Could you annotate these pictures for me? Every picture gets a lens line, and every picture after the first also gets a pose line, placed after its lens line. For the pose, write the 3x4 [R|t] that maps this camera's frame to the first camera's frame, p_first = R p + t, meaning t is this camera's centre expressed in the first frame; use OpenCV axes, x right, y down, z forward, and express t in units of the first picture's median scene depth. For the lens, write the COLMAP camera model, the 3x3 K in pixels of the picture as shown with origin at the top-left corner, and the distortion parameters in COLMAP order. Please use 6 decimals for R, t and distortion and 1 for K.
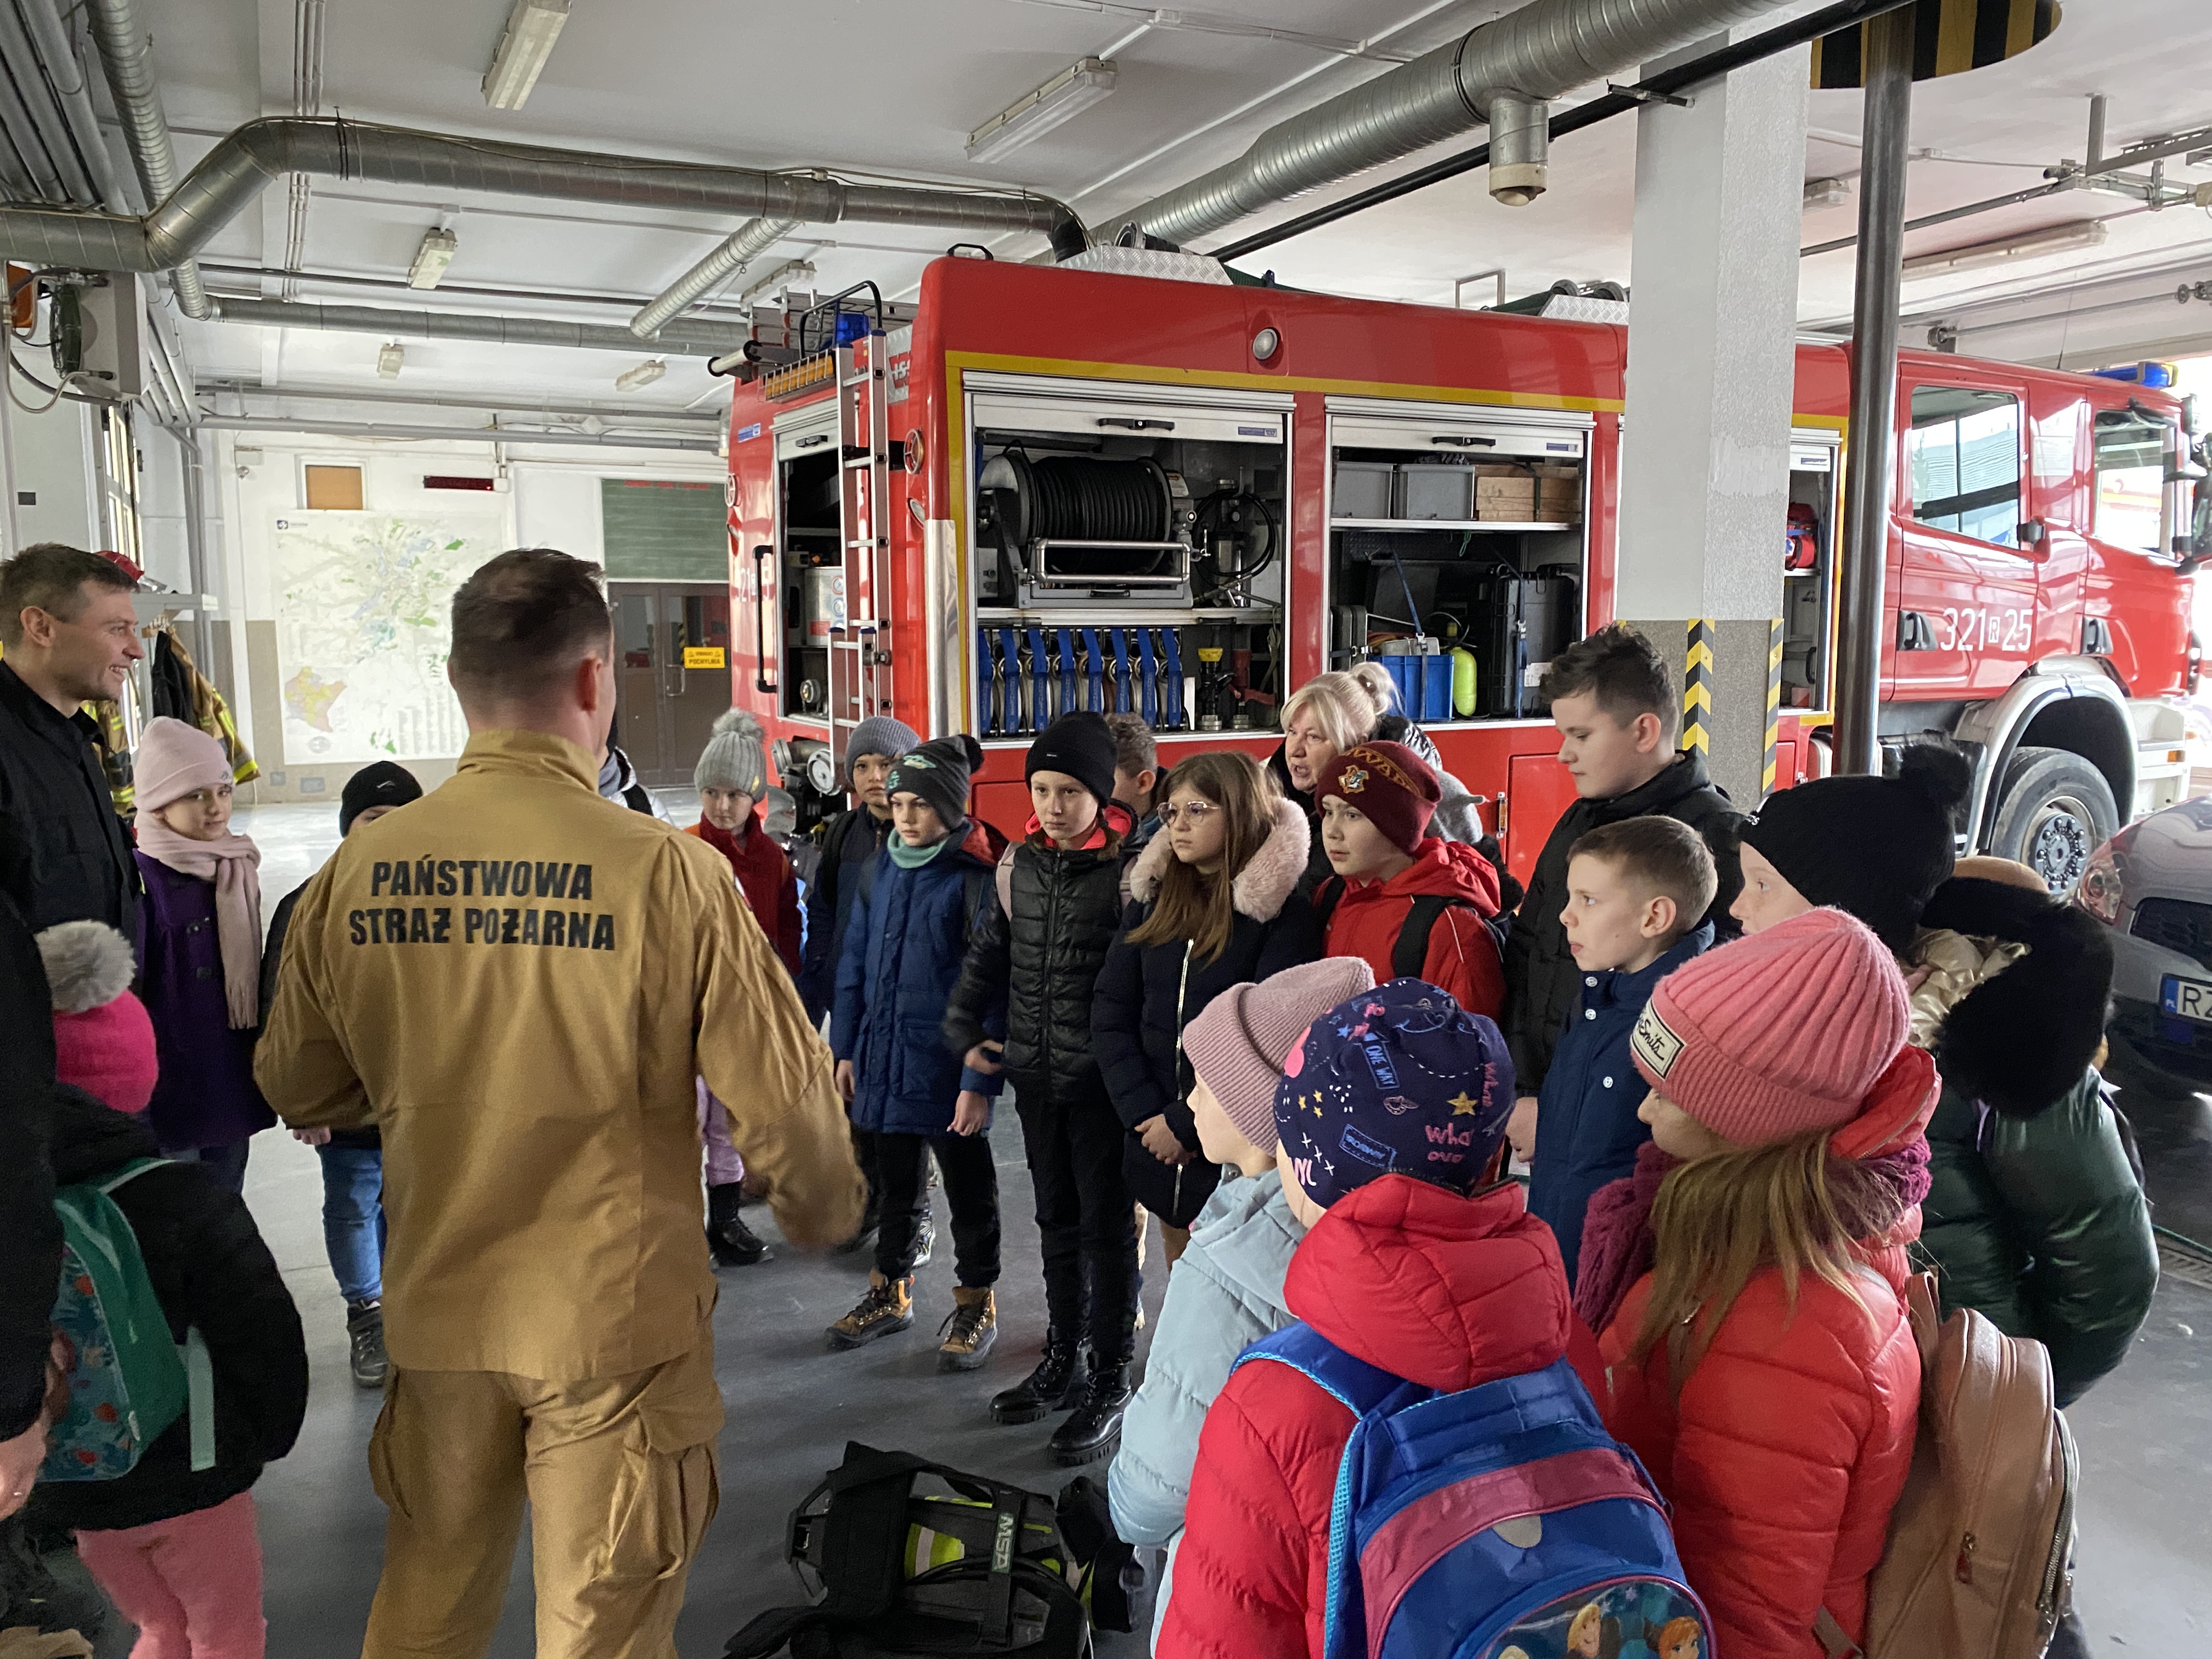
lens RADIAL K [[1664.3, 0, 1101.8], [0, 1664.3, 838.2], [0, 0, 1]] dist [0.015807, -0.024675]
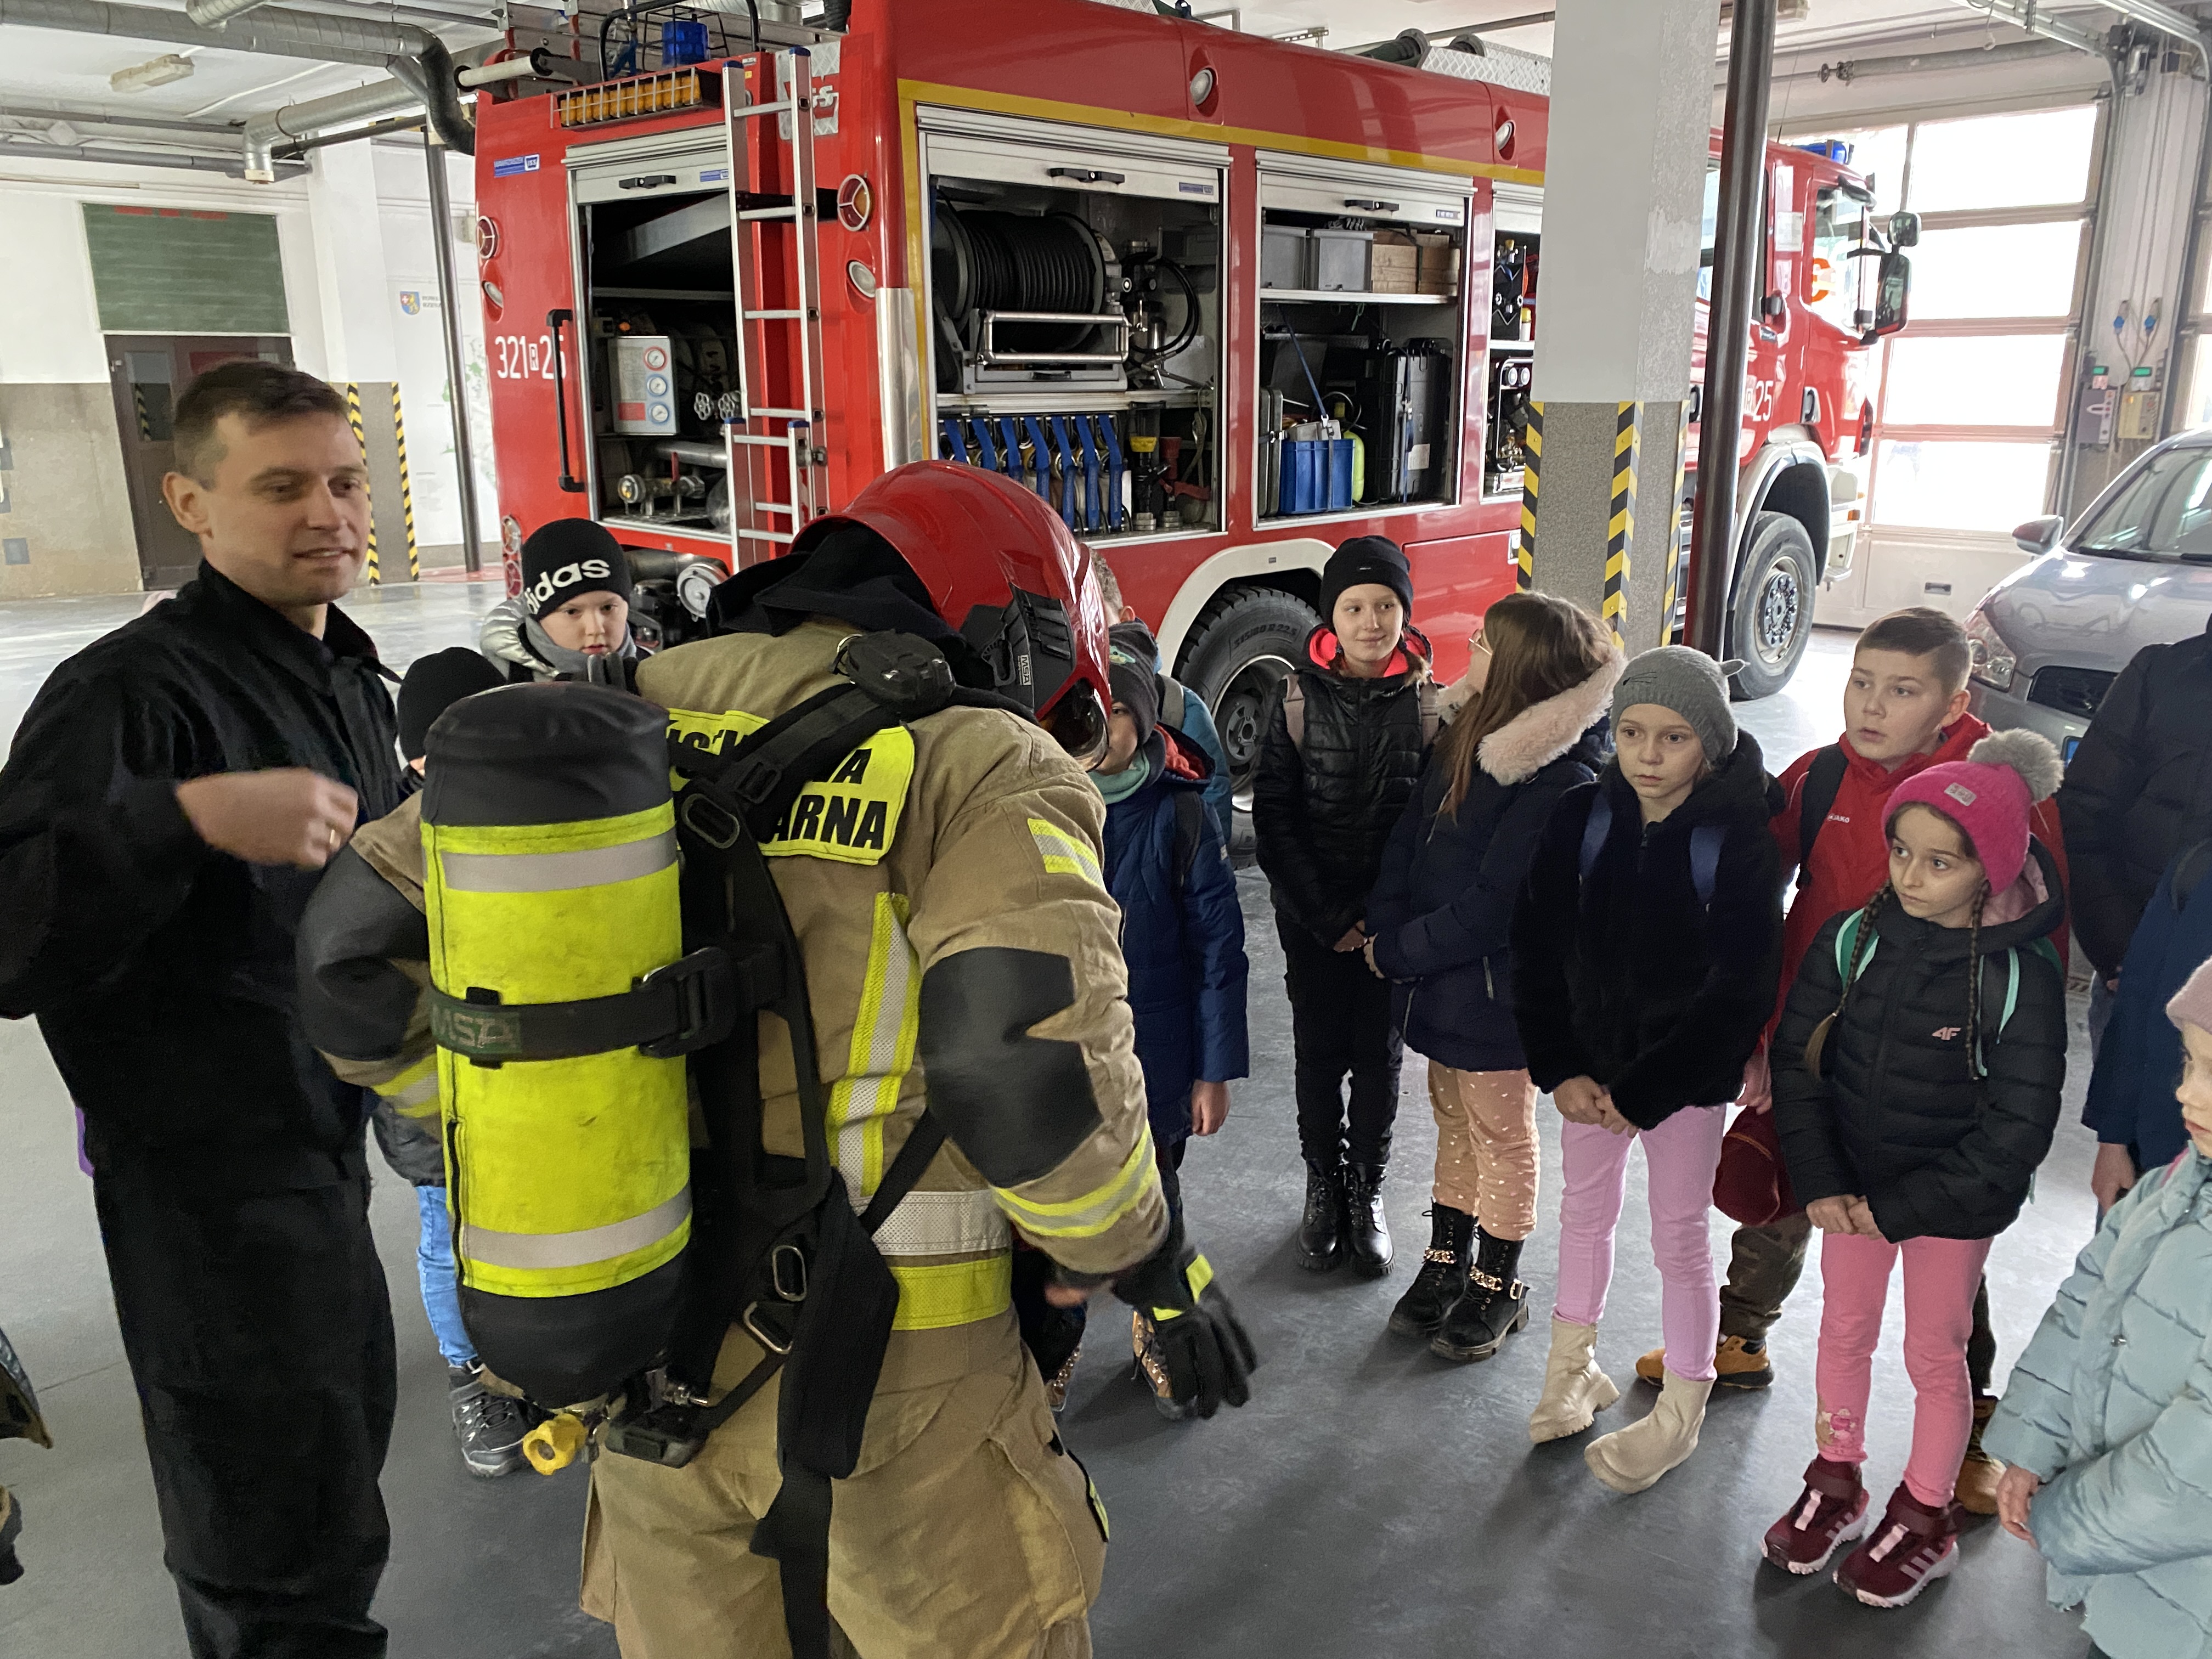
lens RADIAL K [[1664.3, 0, 1105.3], [0, 1664.3, 807.7], [0, 0, 1]] dist [0.015807, -0.024675]
pose [[0.948975, -0.080695, 0.304852, -0.245807], [0.040947, 0.990053, 0.134606, -0.037256], [-0.312681, -0.115255, 0.942840, 0.132070]]
